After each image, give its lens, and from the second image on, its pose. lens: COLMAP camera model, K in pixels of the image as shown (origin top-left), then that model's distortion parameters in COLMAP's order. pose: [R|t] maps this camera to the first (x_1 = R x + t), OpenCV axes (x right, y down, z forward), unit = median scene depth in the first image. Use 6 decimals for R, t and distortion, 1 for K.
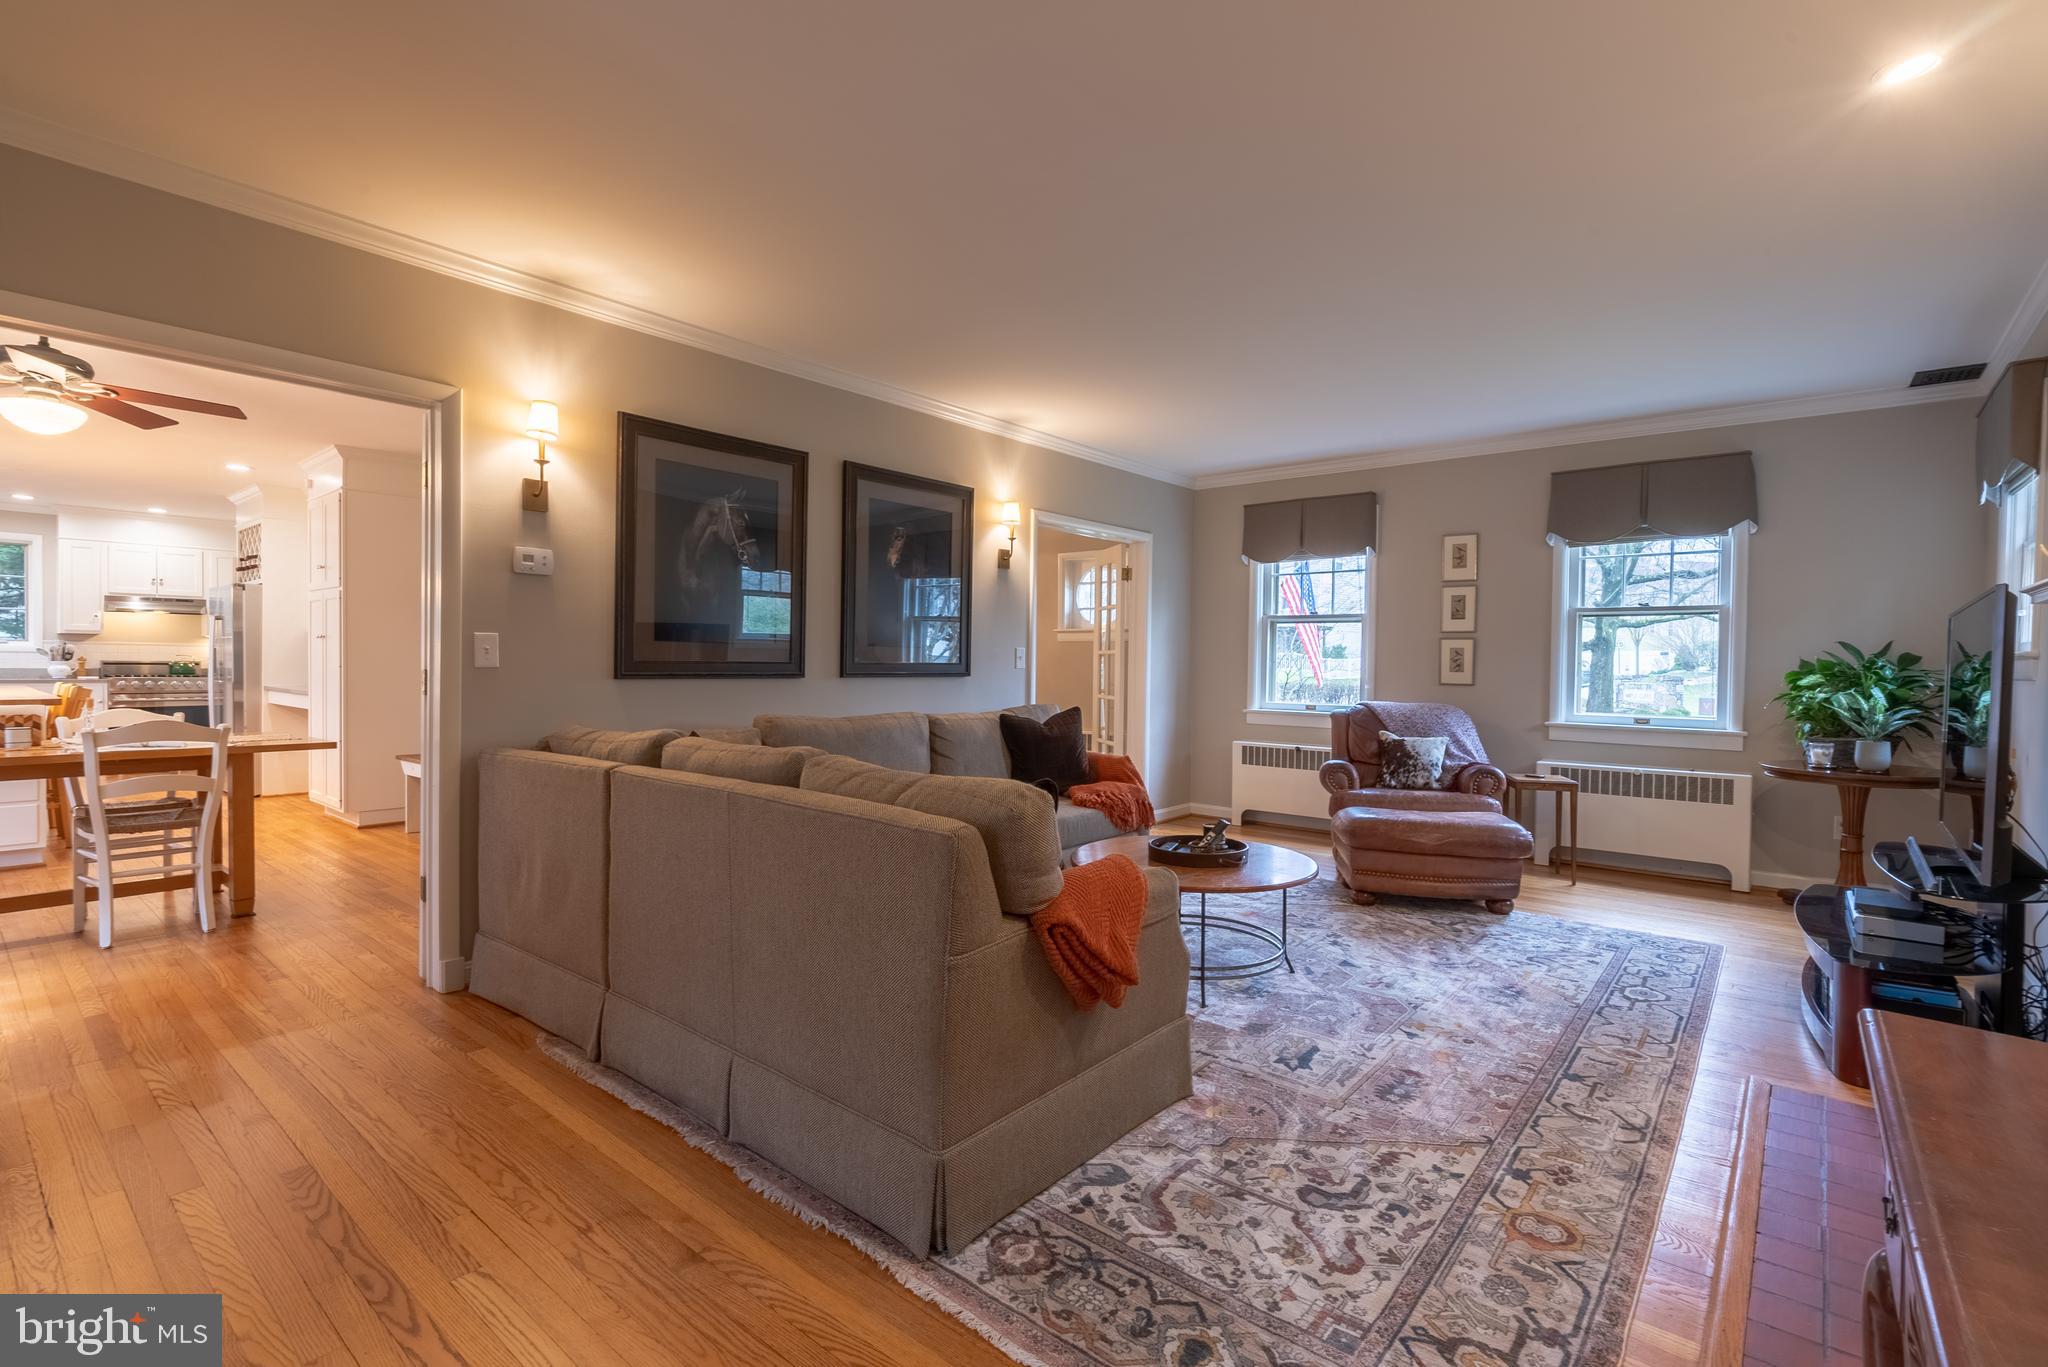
lens RADIAL K [[930.4, 0, 1017.3], [0, 930.4, 677.7], [0, 0, 1]] dist [0.001111, -0.000013]
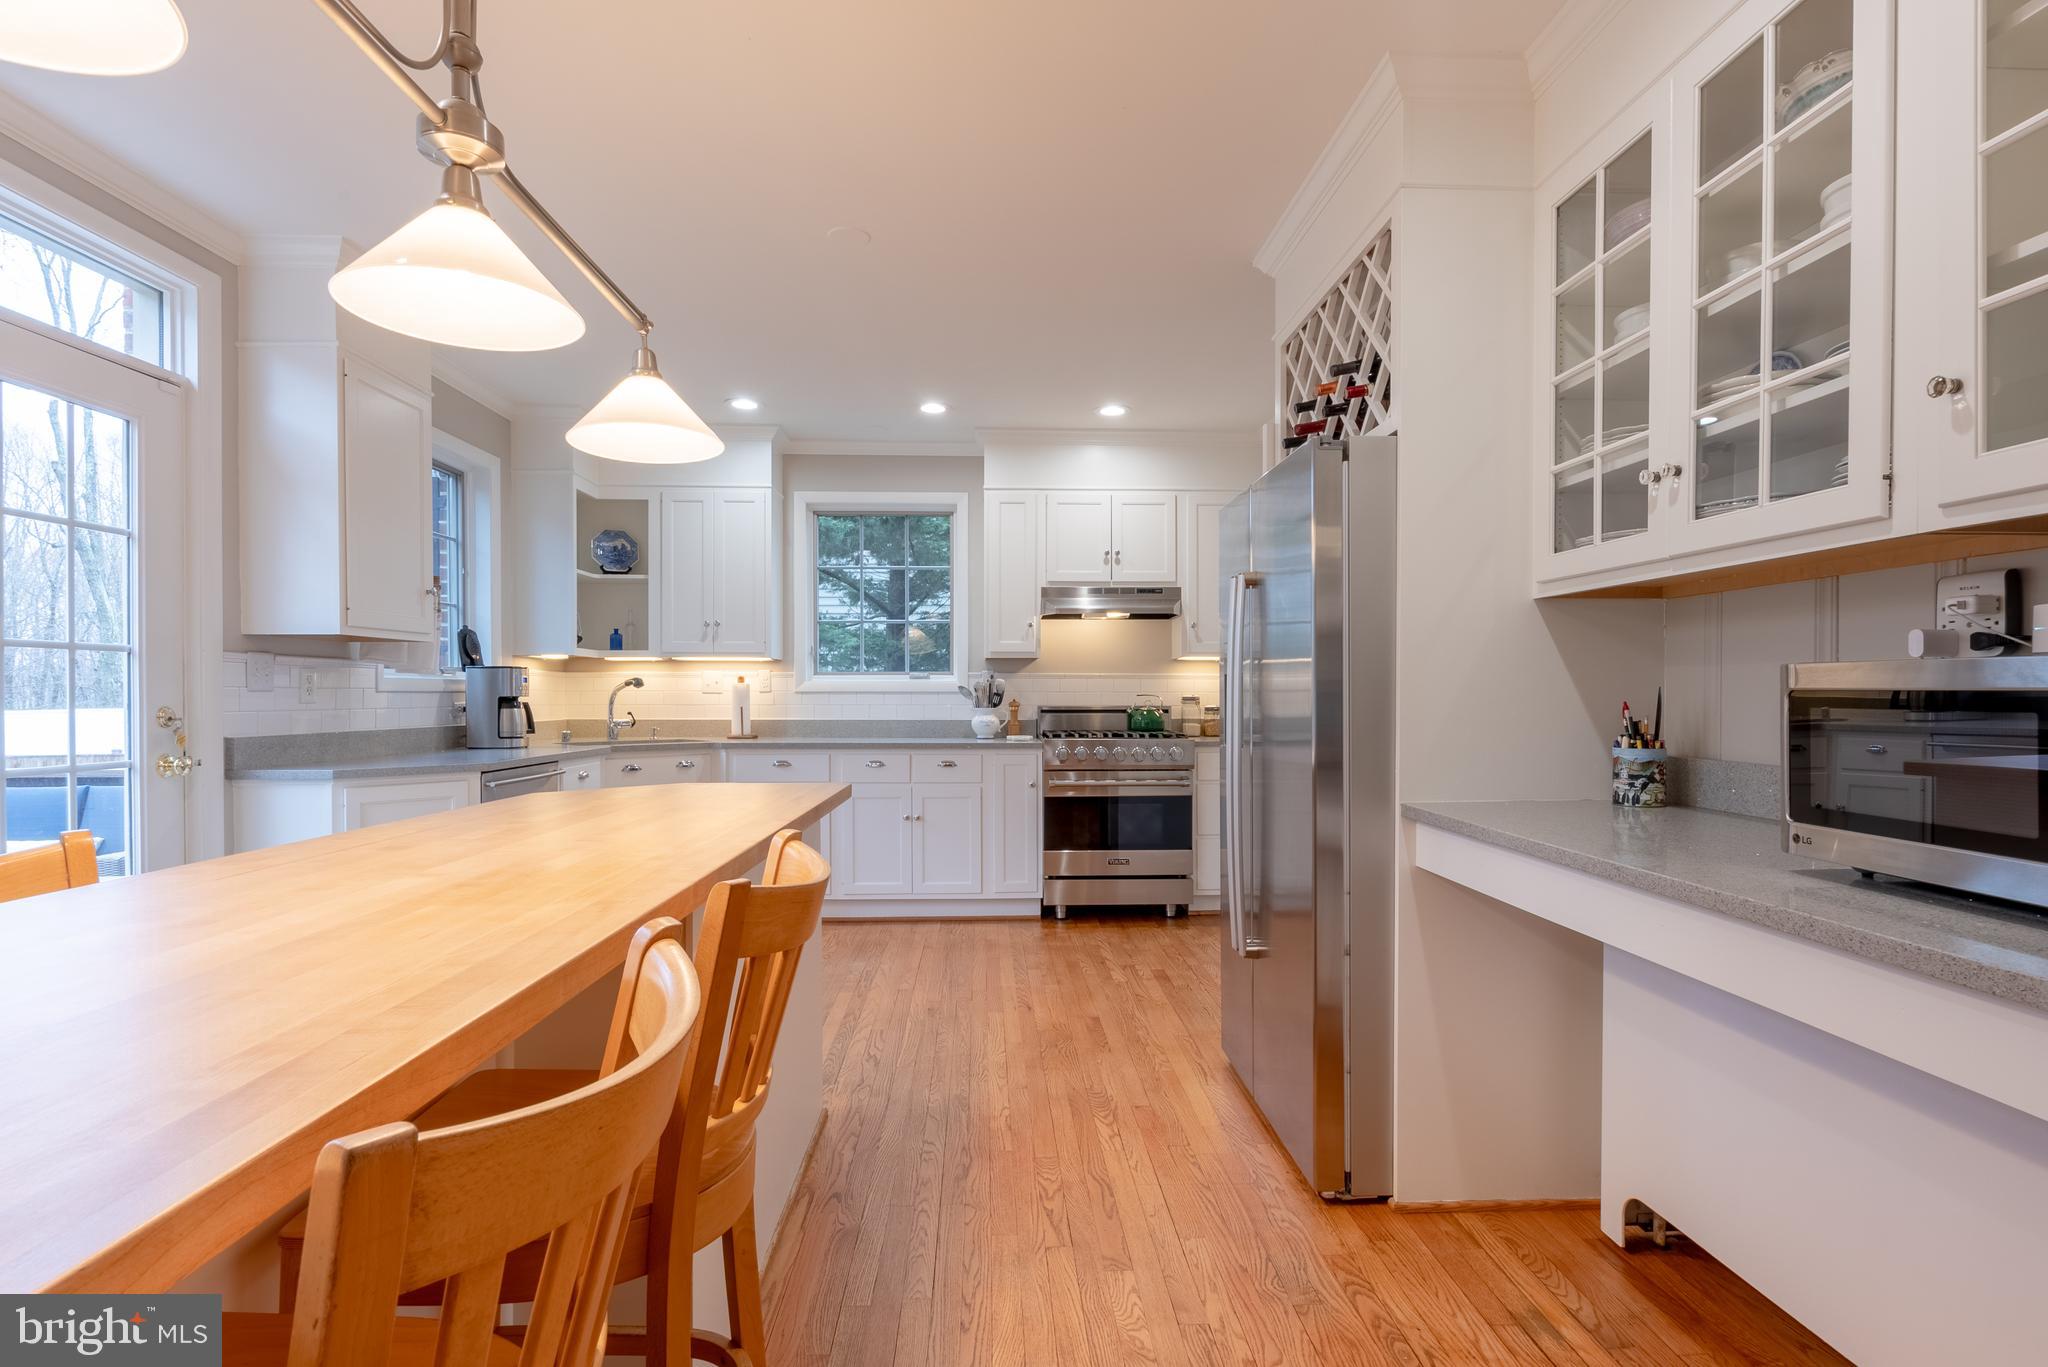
lens RADIAL K [[1000.1, 0, 1025.4], [0, 1000.1, 699.8], [0, 0, 1]] dist [-0.001231, 0.003127]
pose [[0.685538, -0.011054, -0.727953, -0.549813], [-0.000709, 0.999874, -0.015851, -0.012625], [0.728036, 0.011382, 0.685444, 0.581047]]
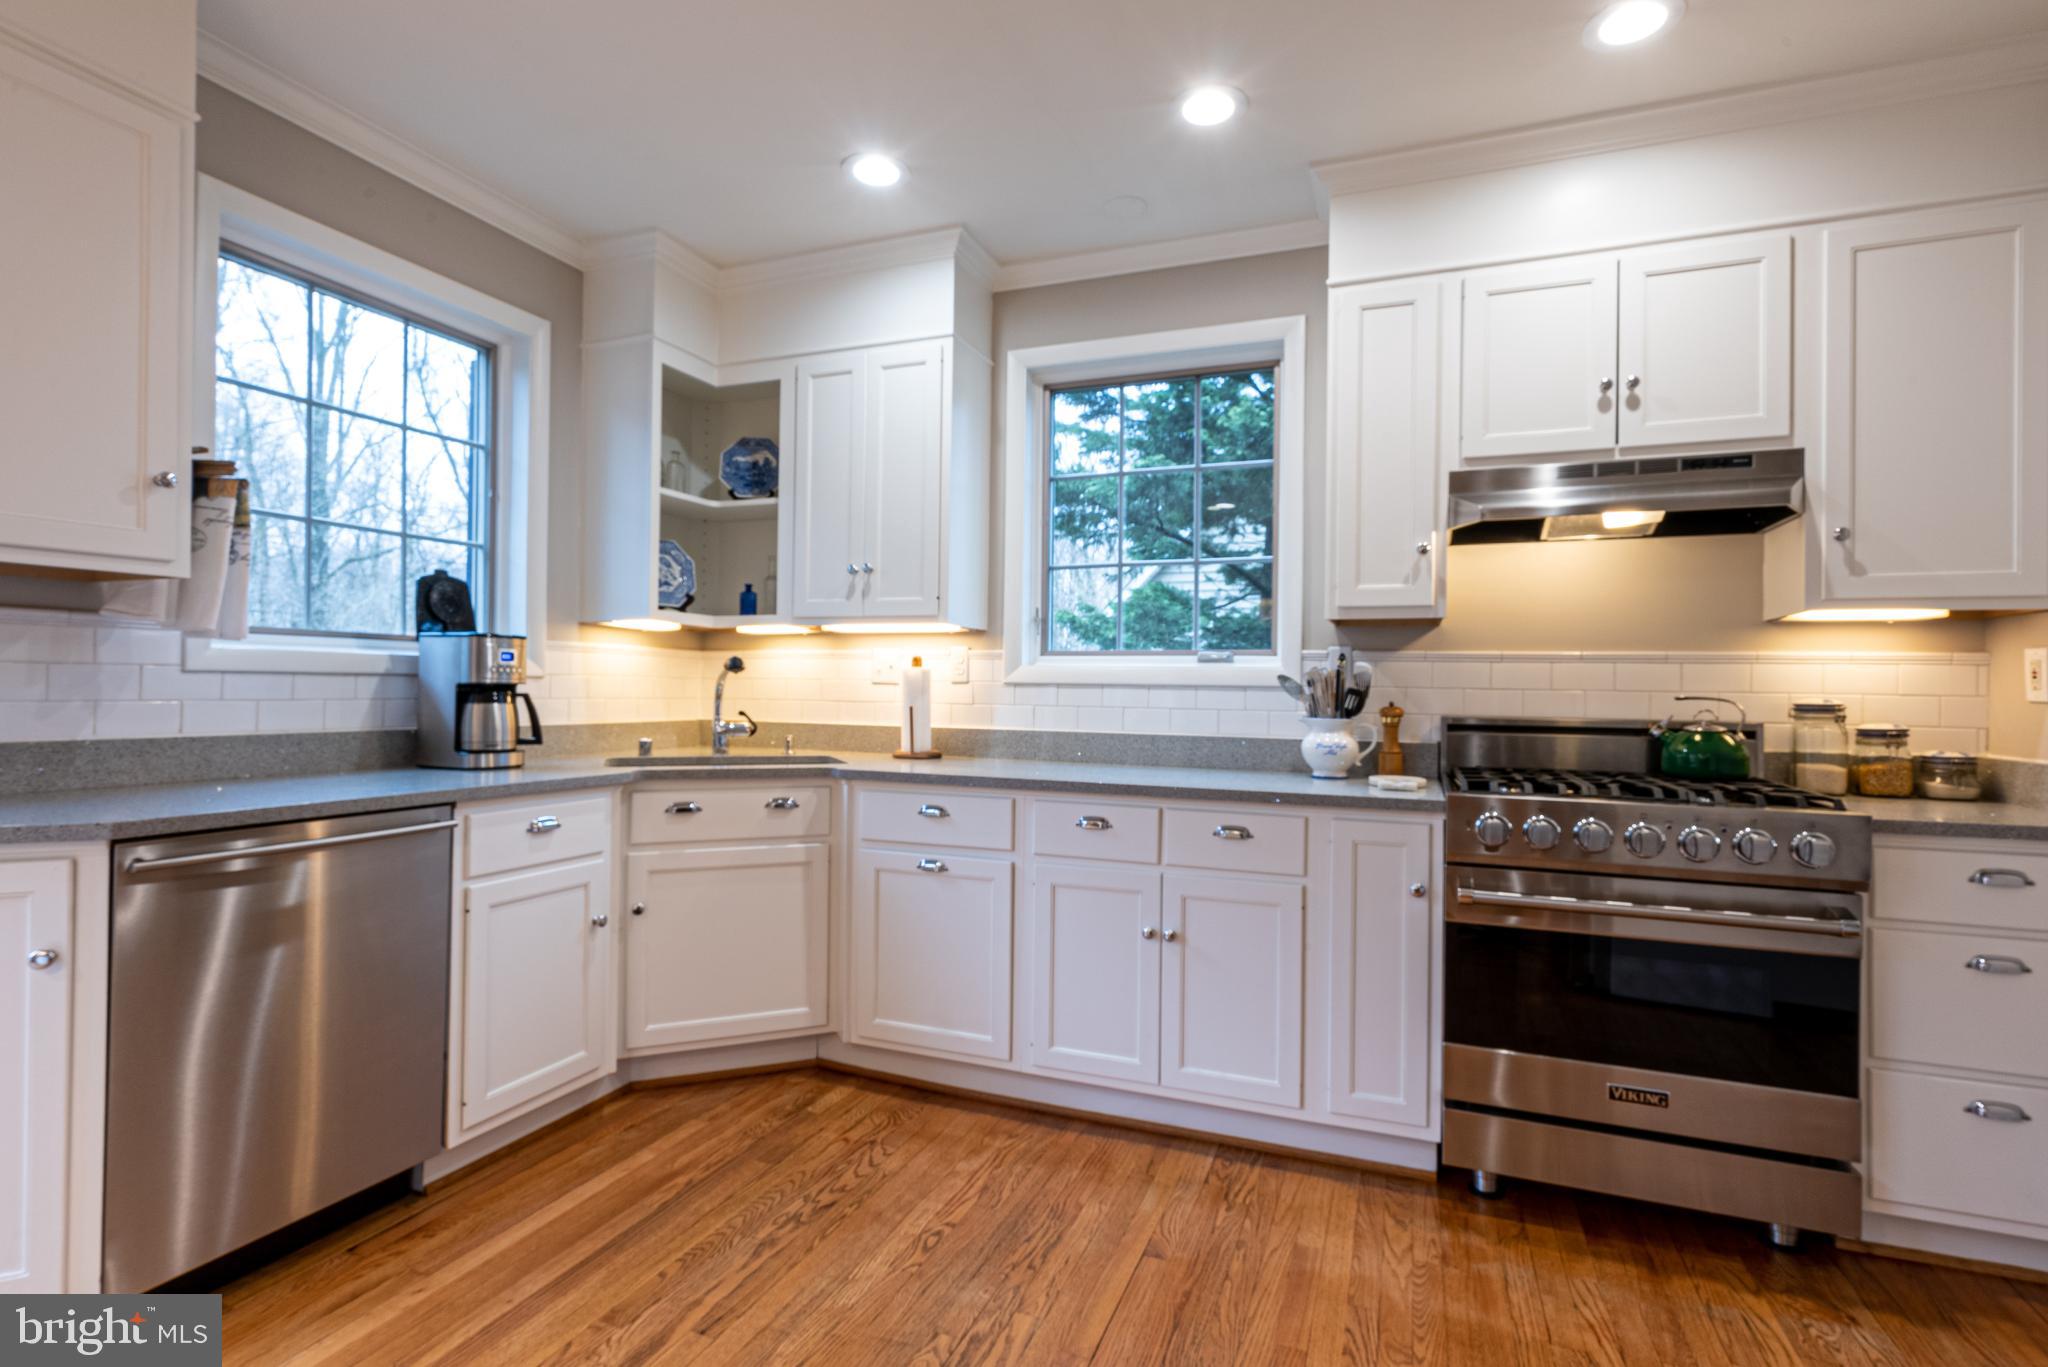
lens RADIAL K [[1000.1, 0, 1022.9], [0, 1000.1, 681.8], [0, 0, 1]] dist [-0.001231, 0.003127]
pose [[0.335446, -0.016998, -0.941906, -0.743856], [-0.023022, 0.999391, -0.026234, -0.018139], [0.941778, 0.030485, 0.334851, 0.781721]]
